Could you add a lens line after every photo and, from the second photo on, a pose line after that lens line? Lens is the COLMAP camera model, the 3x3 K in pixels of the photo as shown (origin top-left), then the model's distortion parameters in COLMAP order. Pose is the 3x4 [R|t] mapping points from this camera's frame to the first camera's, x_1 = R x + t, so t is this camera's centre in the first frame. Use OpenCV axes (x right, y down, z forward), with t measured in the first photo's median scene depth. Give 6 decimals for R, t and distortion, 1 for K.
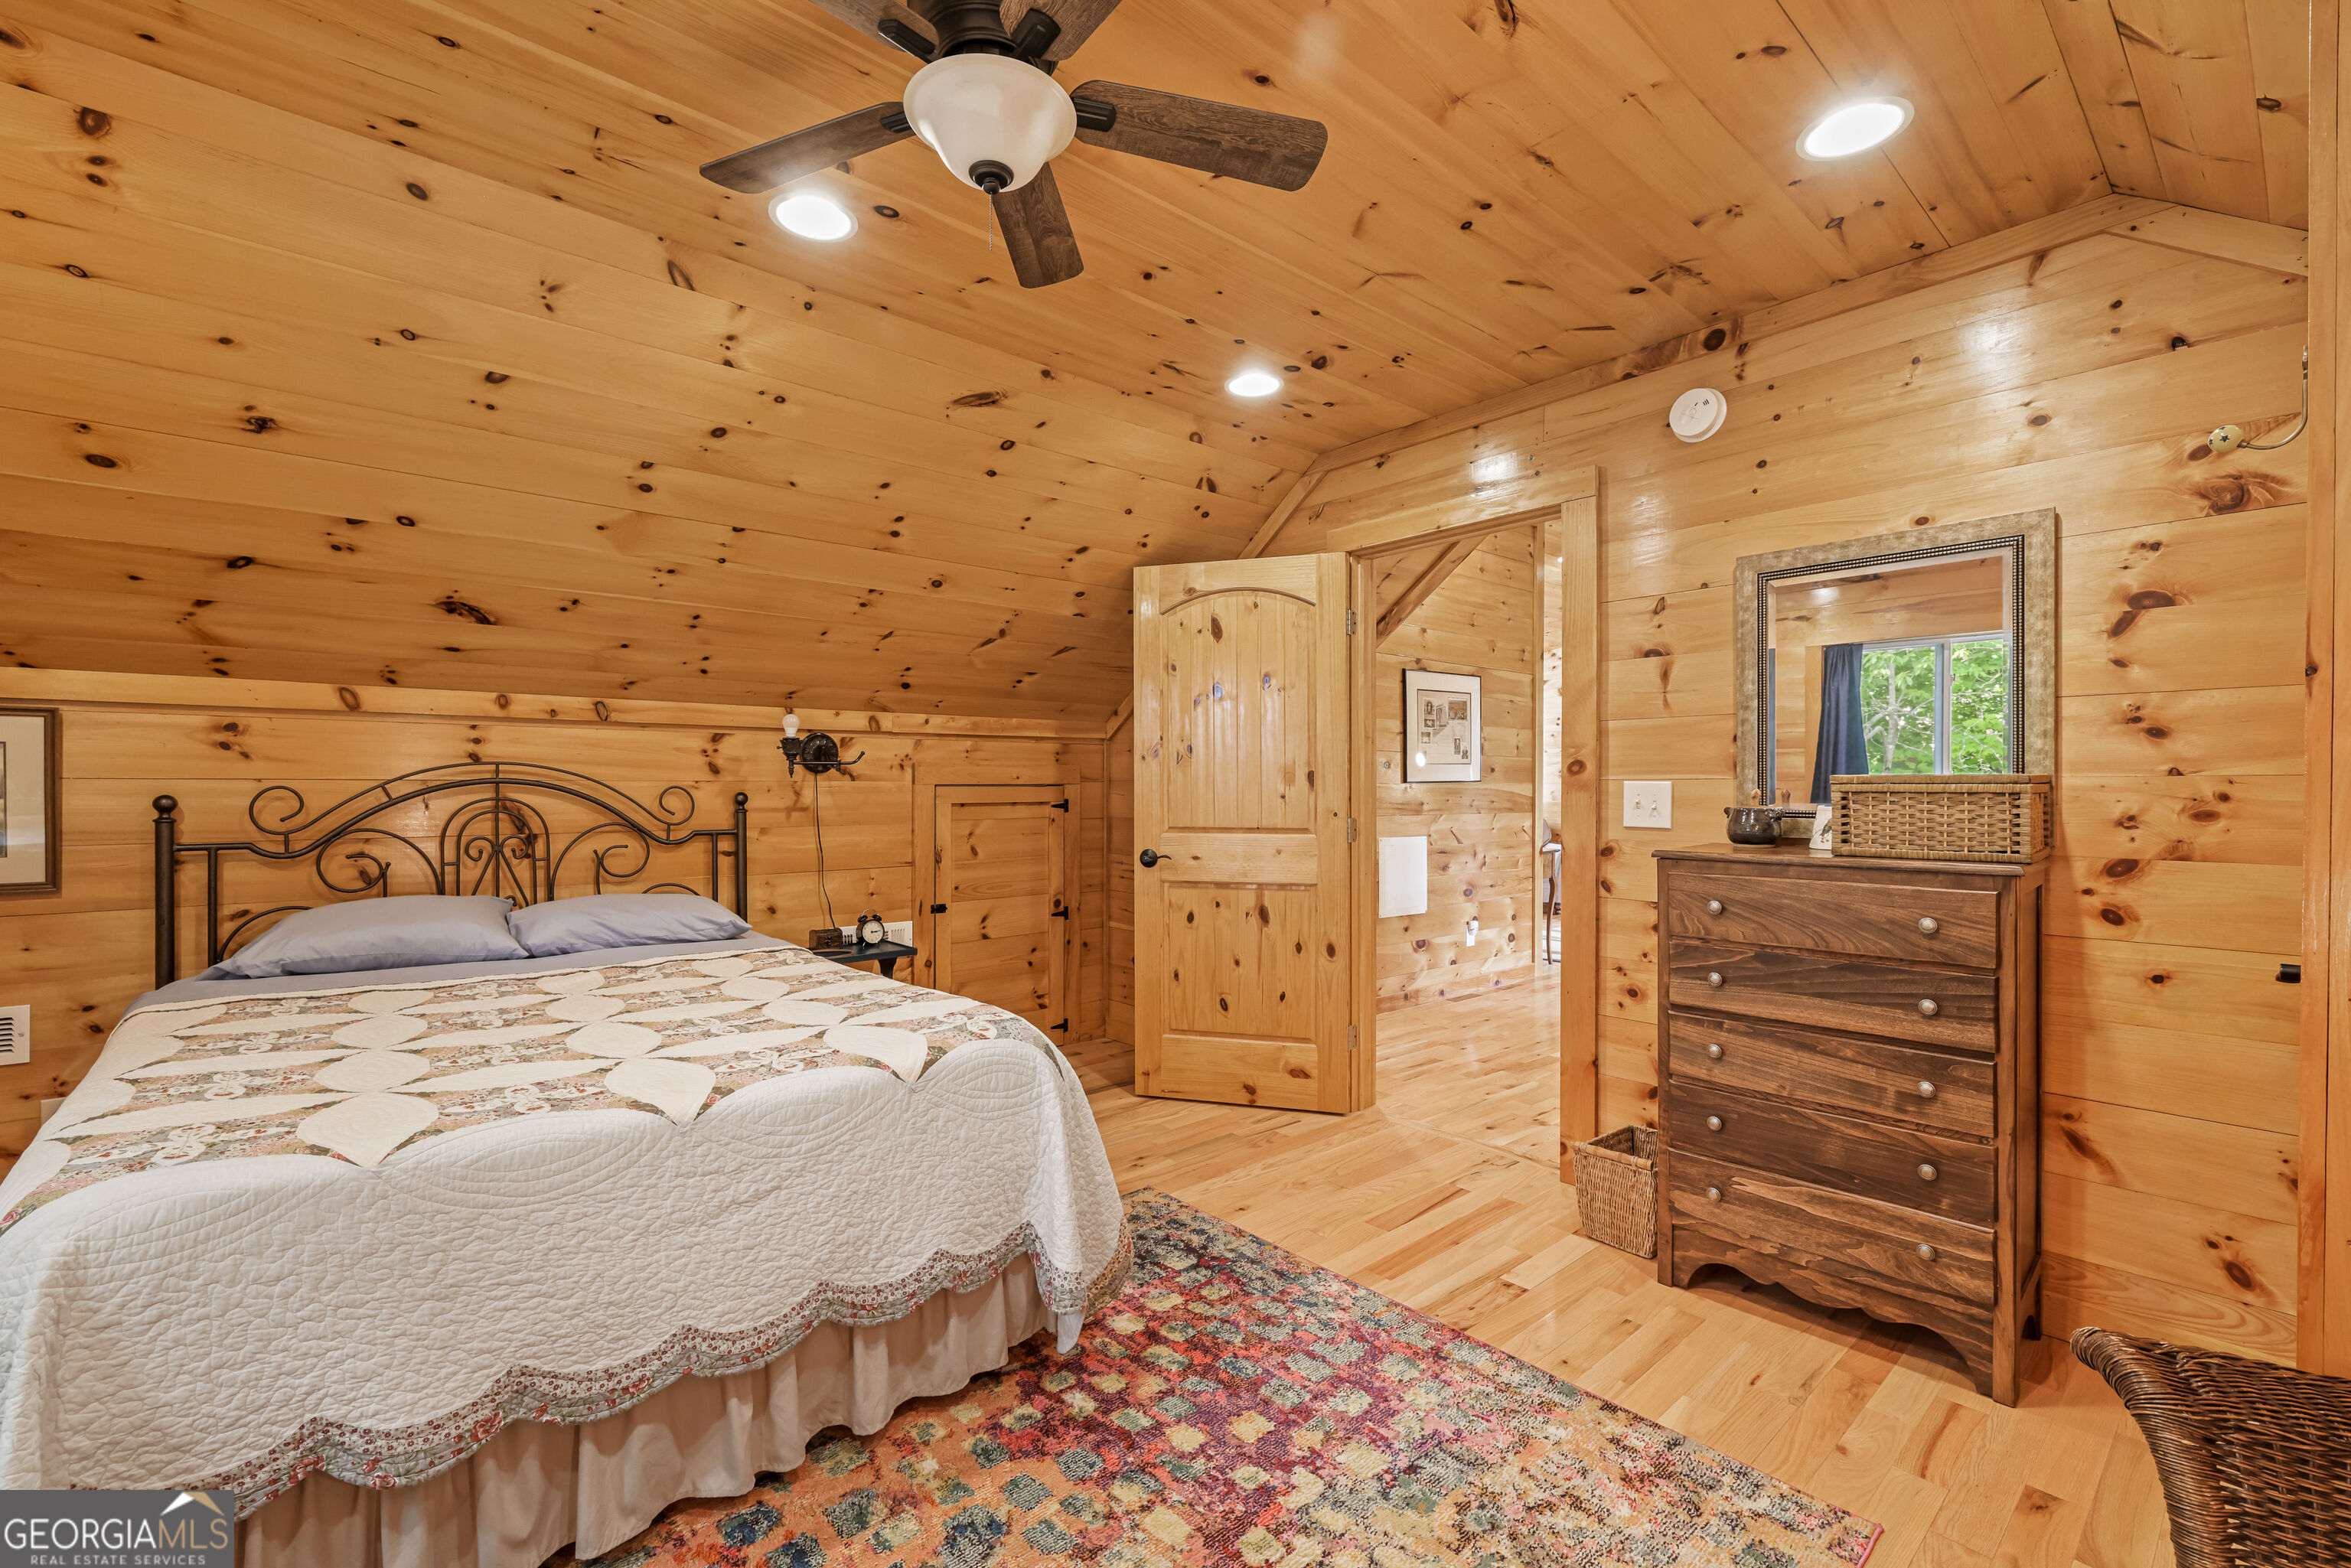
lens RADIAL K [[998.7, 0, 1175.1], [0, 998.7, 787.0], [0, 0, 1]] dist [0.000511, -0.000279]
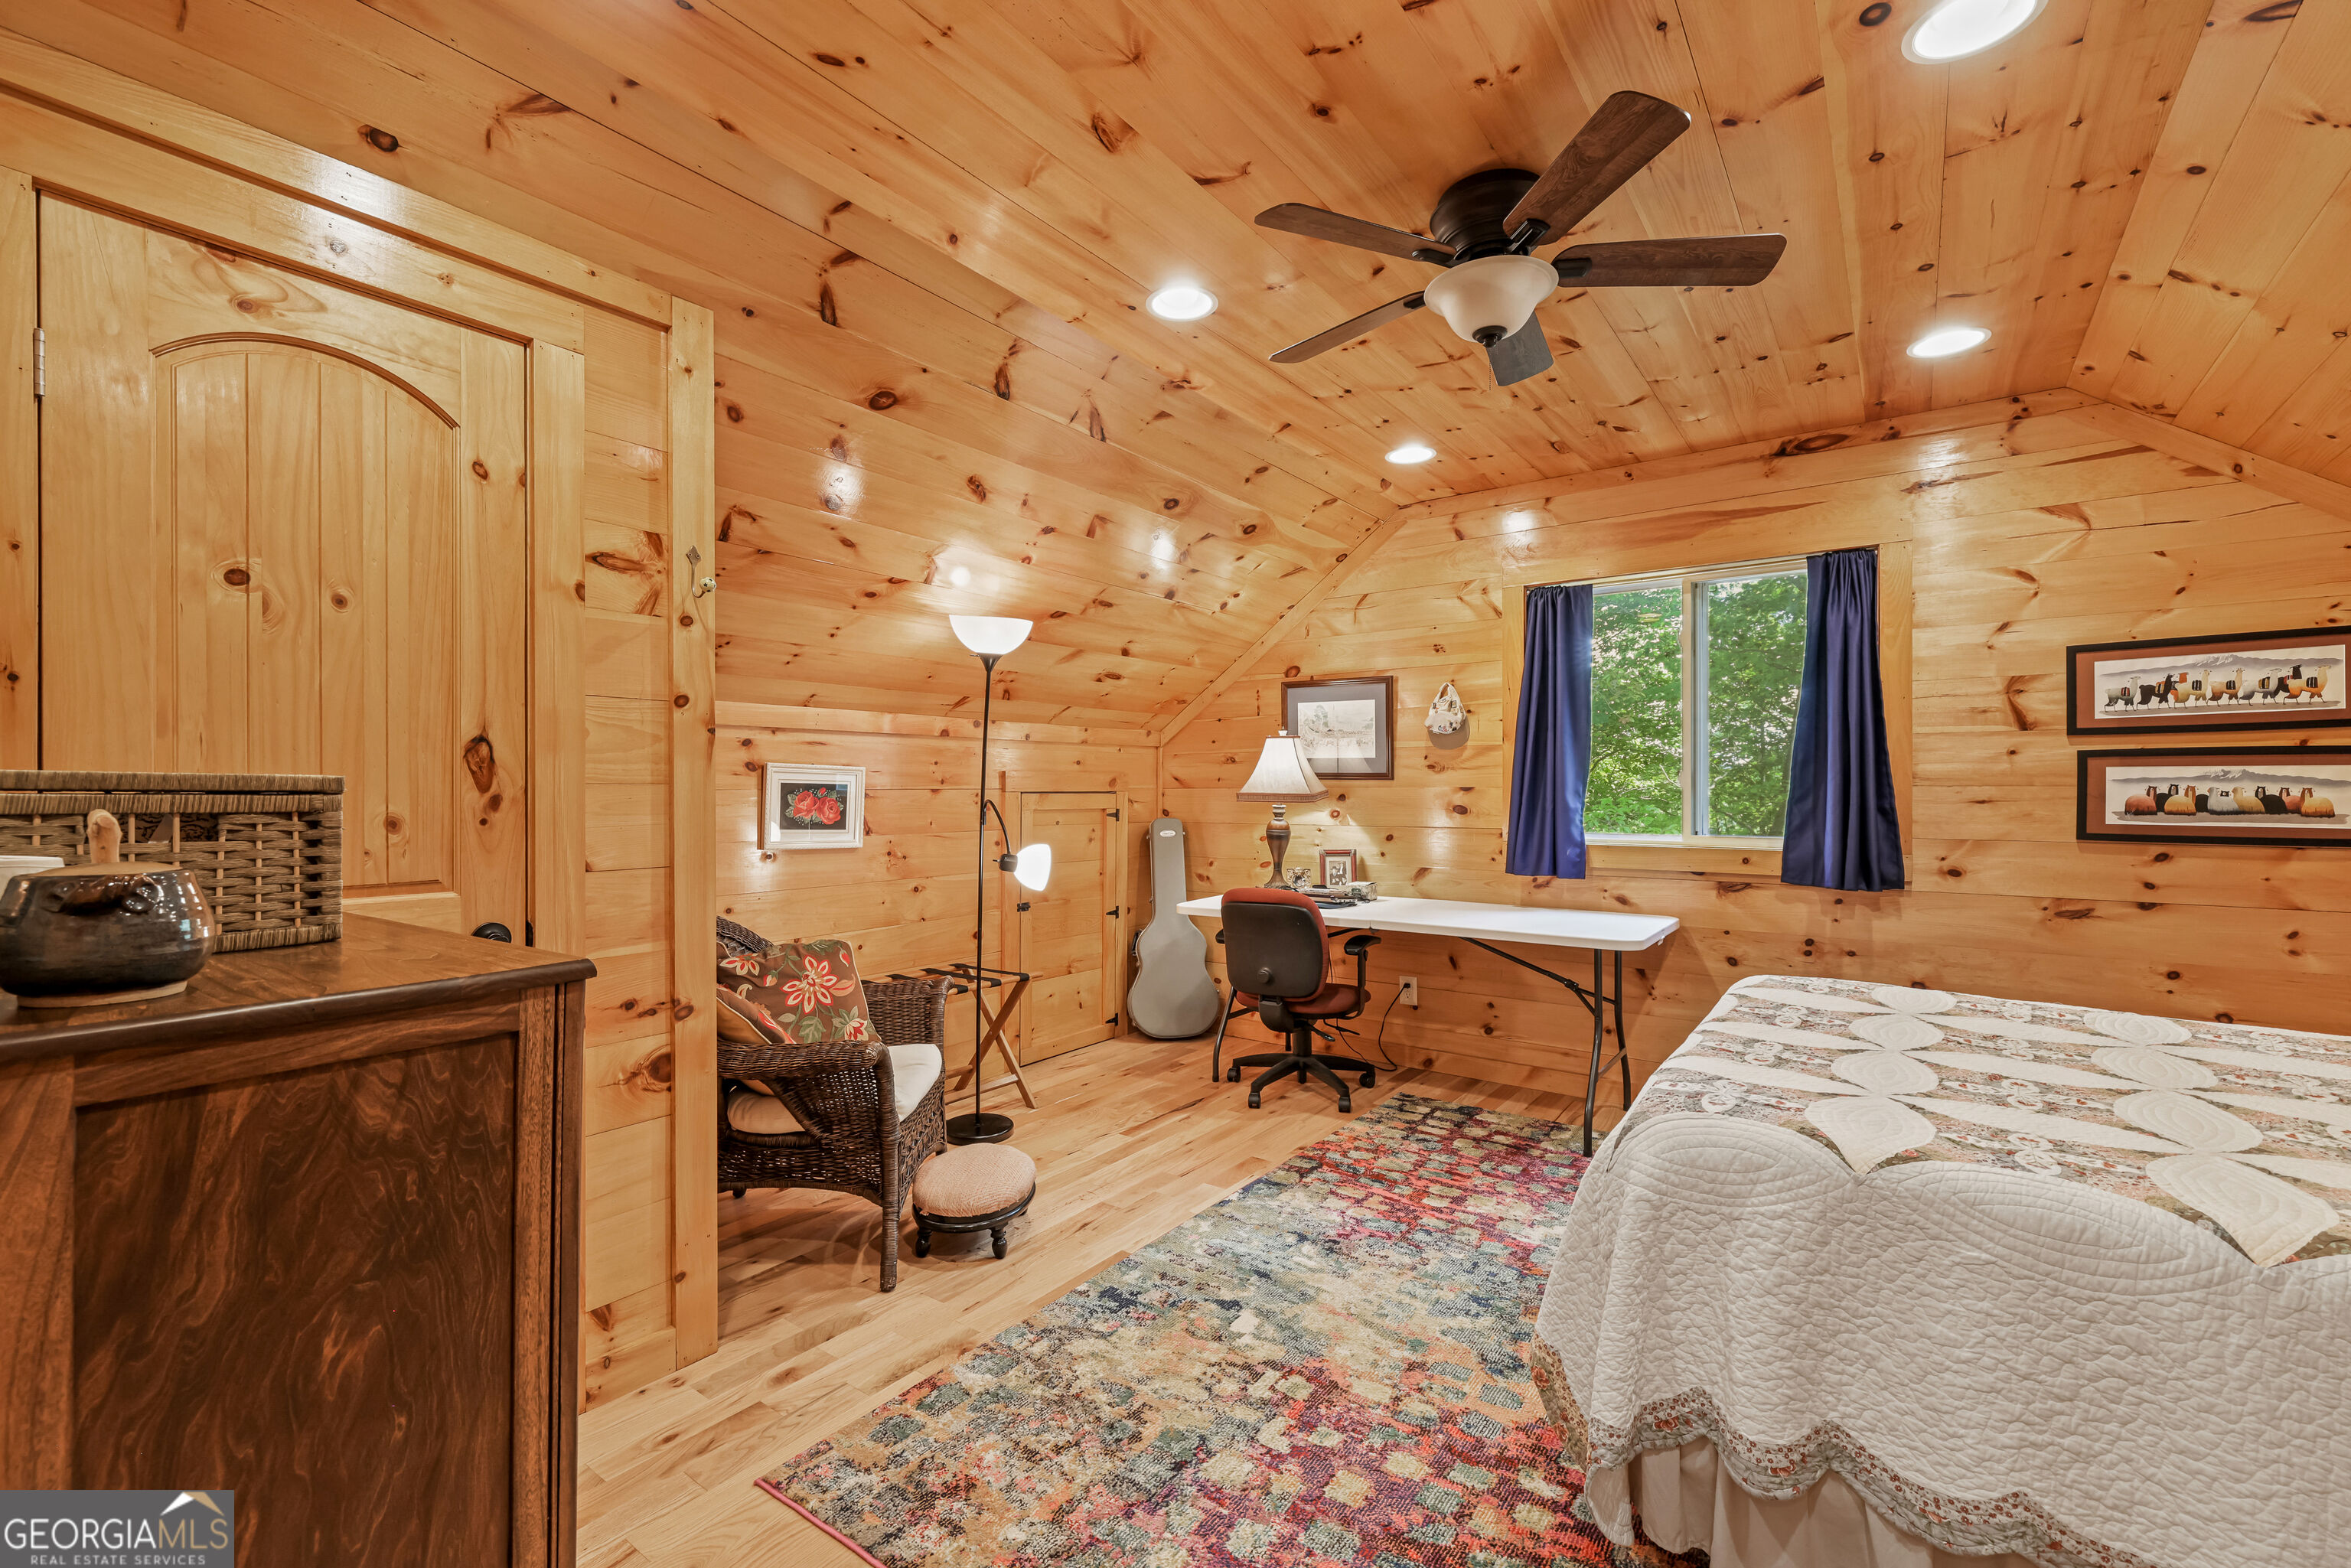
lens RADIAL K [[998.7, 0, 1177.1], [0, 998.7, 785.7], [0, 0, 1]] dist [0.000511, -0.000279]
pose [[-0.974991, -0.000952, -0.222241, 0.460393], [-0.001017, 0.999999, 0.000181, -0.010323], [0.222241, 0.000403, -0.974992, 1.968175]]
